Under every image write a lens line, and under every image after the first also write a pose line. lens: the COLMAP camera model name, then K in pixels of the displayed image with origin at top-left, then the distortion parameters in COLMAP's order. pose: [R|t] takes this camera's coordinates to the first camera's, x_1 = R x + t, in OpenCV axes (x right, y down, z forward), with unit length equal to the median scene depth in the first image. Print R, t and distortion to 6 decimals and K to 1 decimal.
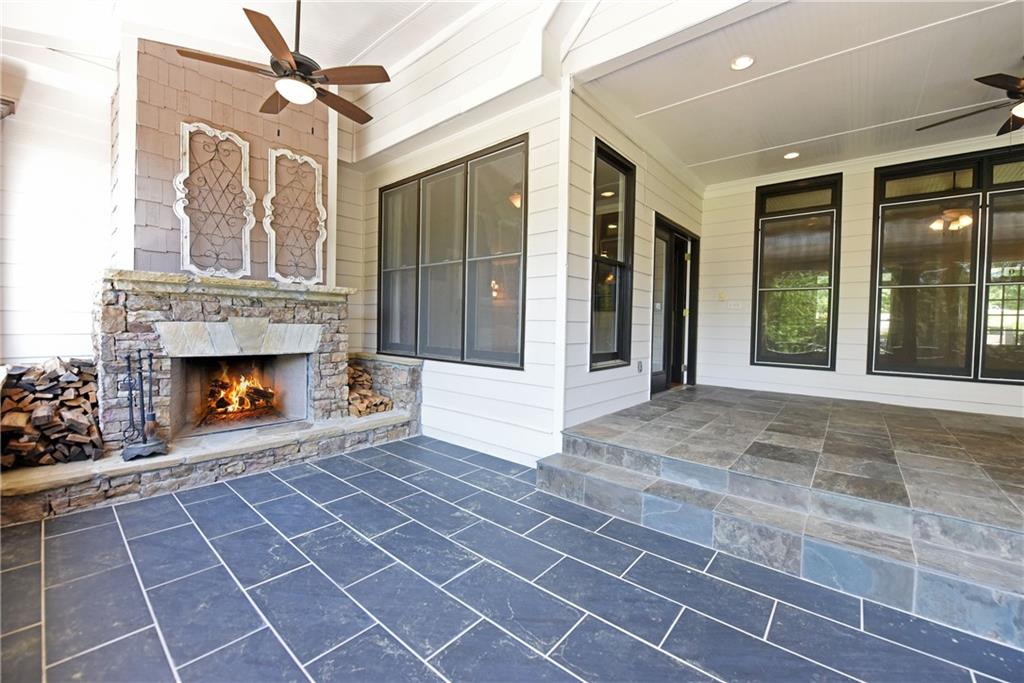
lens RADIAL K [[409.5, 0, 507.3], [0, 409.5, 337.7], [0, 0, 1]] dist [-0.011831, -0.000866]
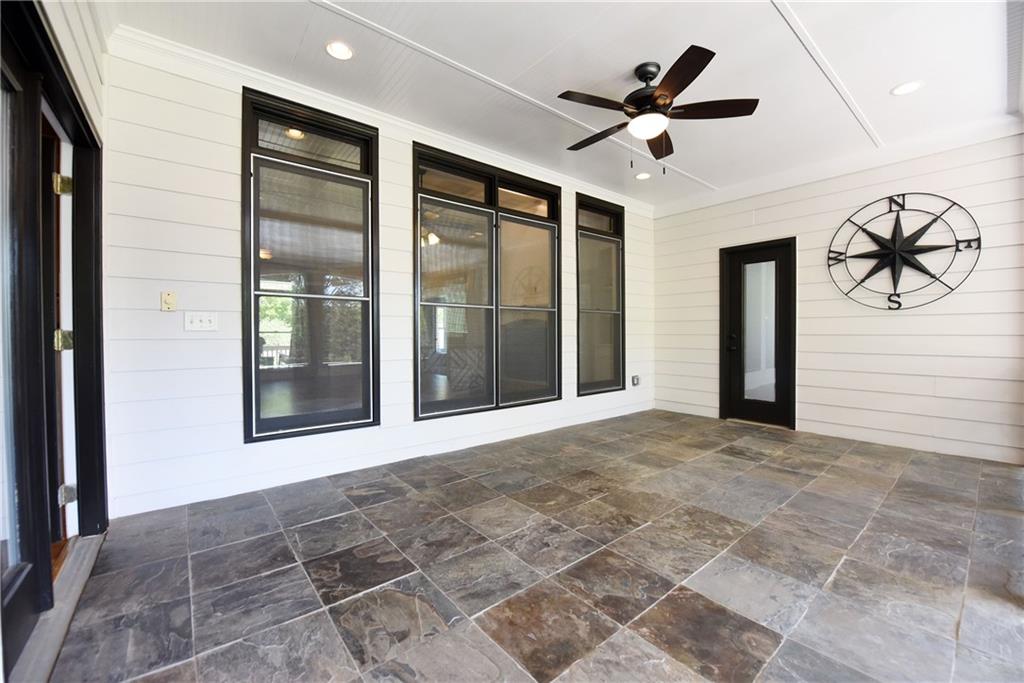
lens RADIAL K [[409.5, 0, 515.2], [0, 409.5, 337.7], [0, 0, 1]] dist [-0.011831, -0.000866]
pose [[0.176431, -0.032035, 0.983792, 0.183858], [0.035818, 0.999017, 0.026107, -0.068147], [-0.983661, 0.030631, 0.177405, 0.634991]]
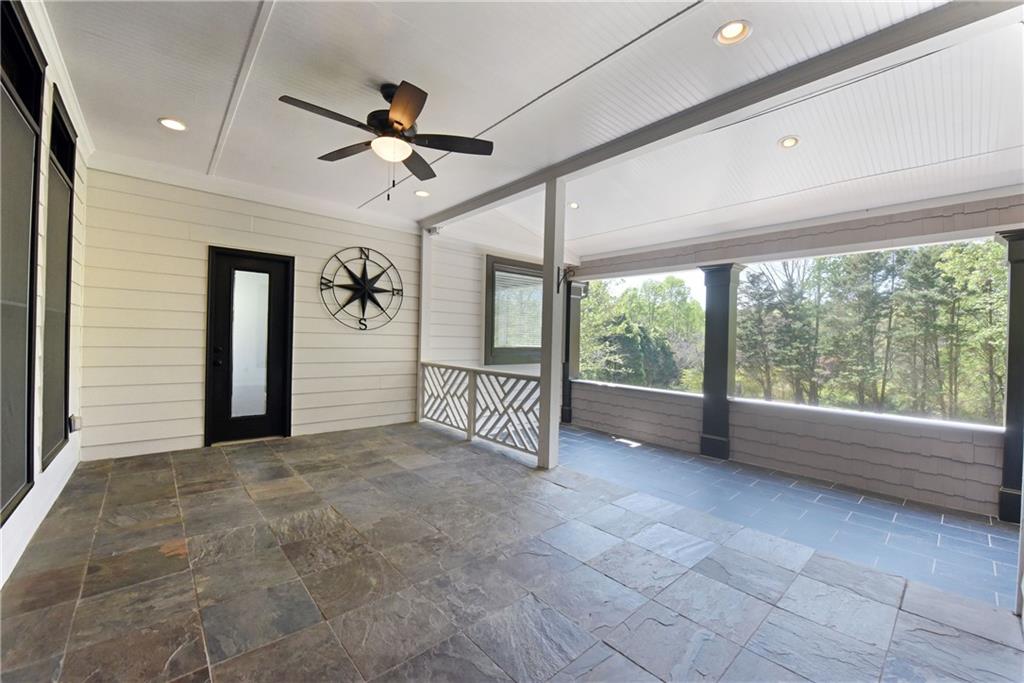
lens RADIAL K [[409.5, 0, 518.5], [0, 409.5, 337.8], [0, 0, 1]] dist [-0.011831, -0.000866]
pose [[-0.989875, -0.043821, 0.135011, 0.616167], [-0.040219, 0.998761, 0.029293, -0.113095], [-0.136127, 0.023566, -0.990411, 1.205070]]
